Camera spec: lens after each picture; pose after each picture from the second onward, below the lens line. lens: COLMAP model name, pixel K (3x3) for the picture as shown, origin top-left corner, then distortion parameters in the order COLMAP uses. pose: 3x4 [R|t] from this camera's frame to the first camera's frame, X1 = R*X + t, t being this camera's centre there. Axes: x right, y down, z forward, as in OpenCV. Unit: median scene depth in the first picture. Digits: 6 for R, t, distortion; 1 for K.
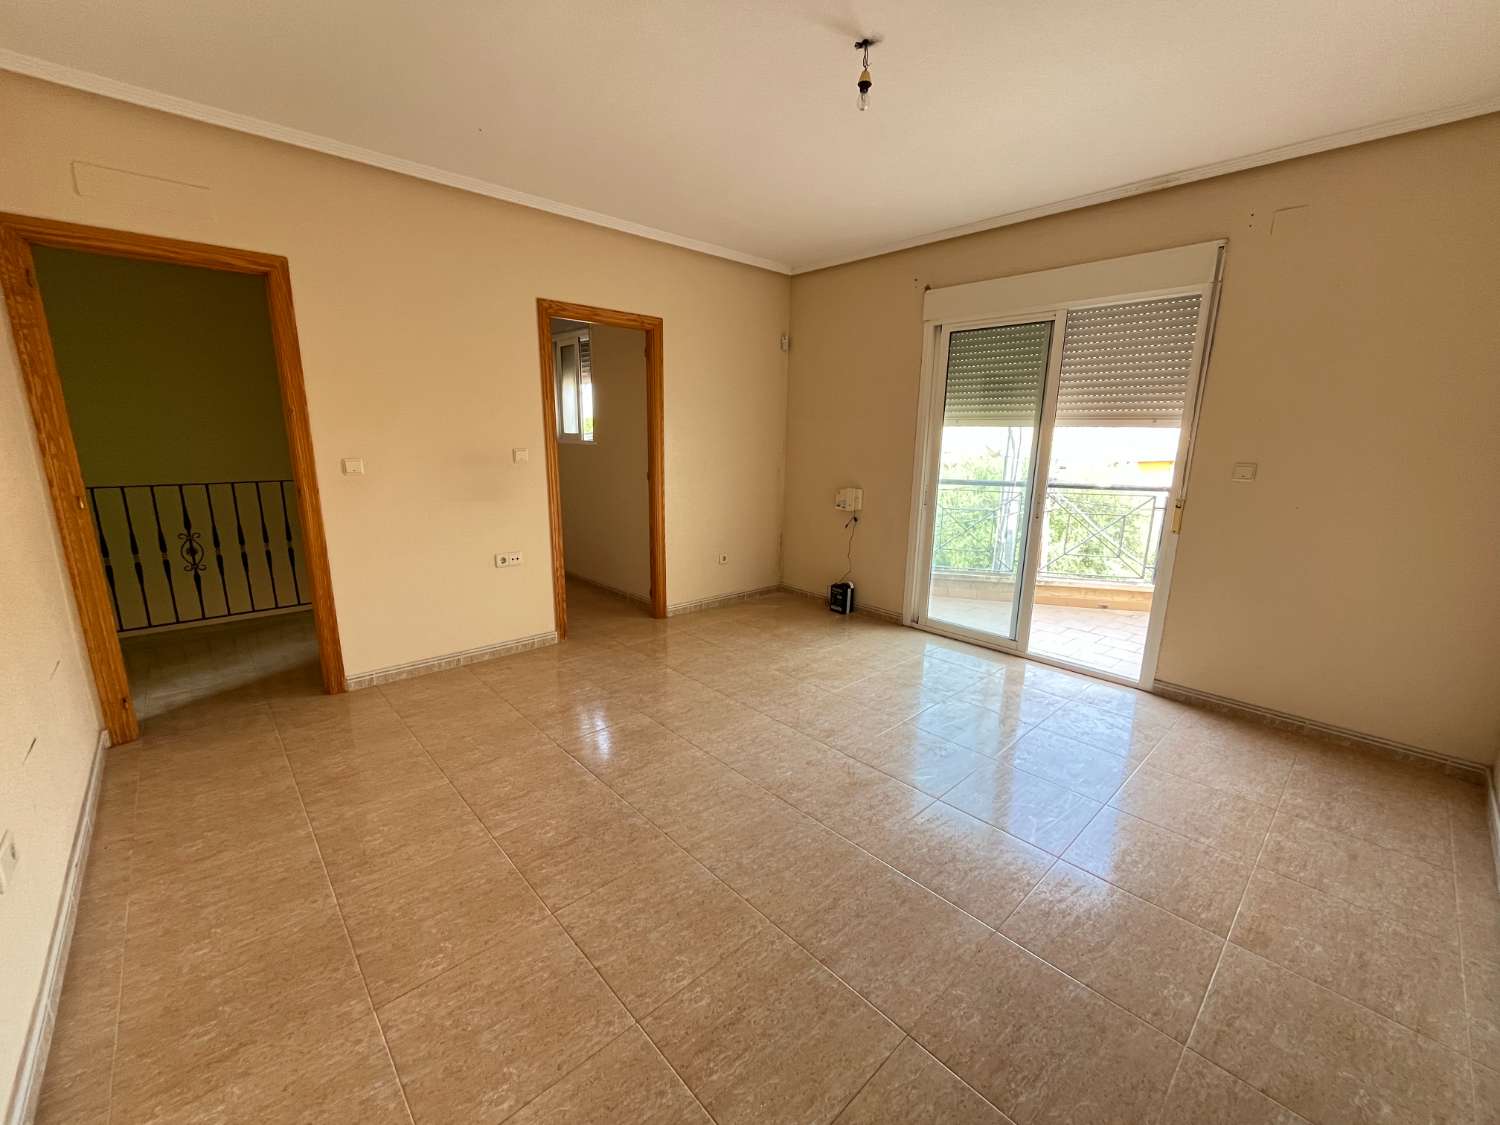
lens RADIAL K [[609.3, 0, 743.4], [0, 609.3, 557.9], [0, 0, 1]] dist [-0.002063, -0.000774]
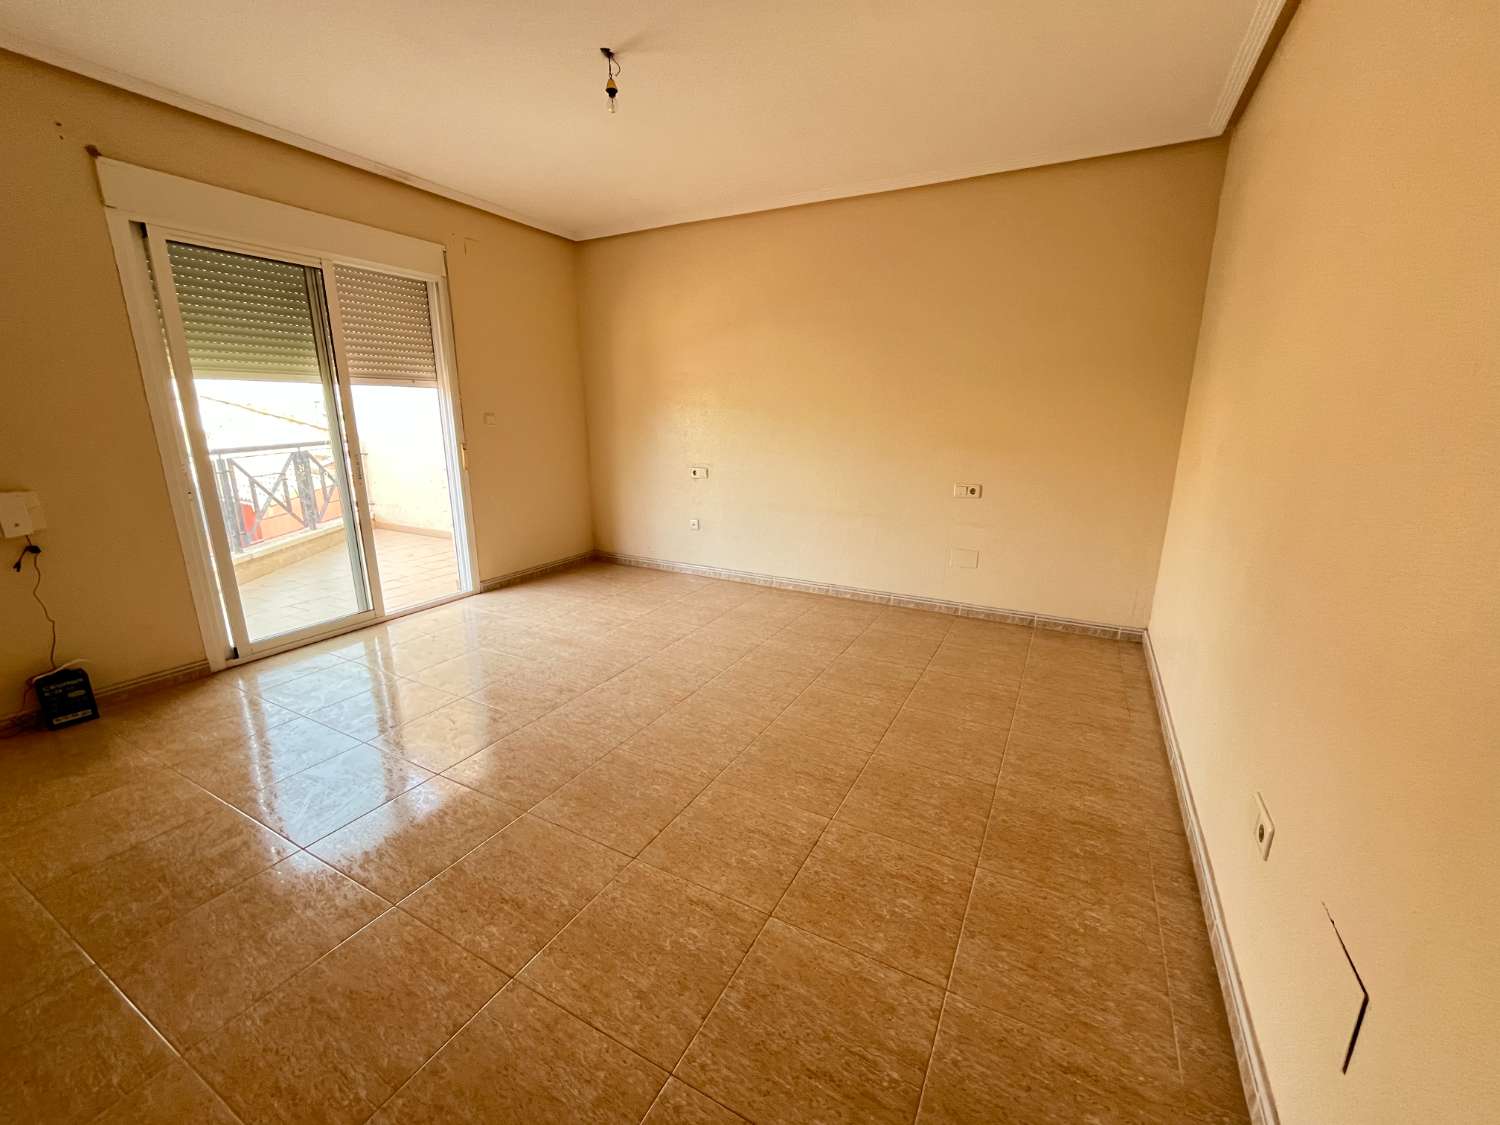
lens RADIAL K [[609.3, 0, 742.6], [0, 609.3, 565.7], [0, 0, 1]] dist [-0.002063, -0.000774]
pose [[-0.316197, -0.249154, 0.915391, -0.609937], [0.184331, 0.930373, 0.316904, -0.127354], [-0.930613, 0.268940, -0.248255, 0.678543]]
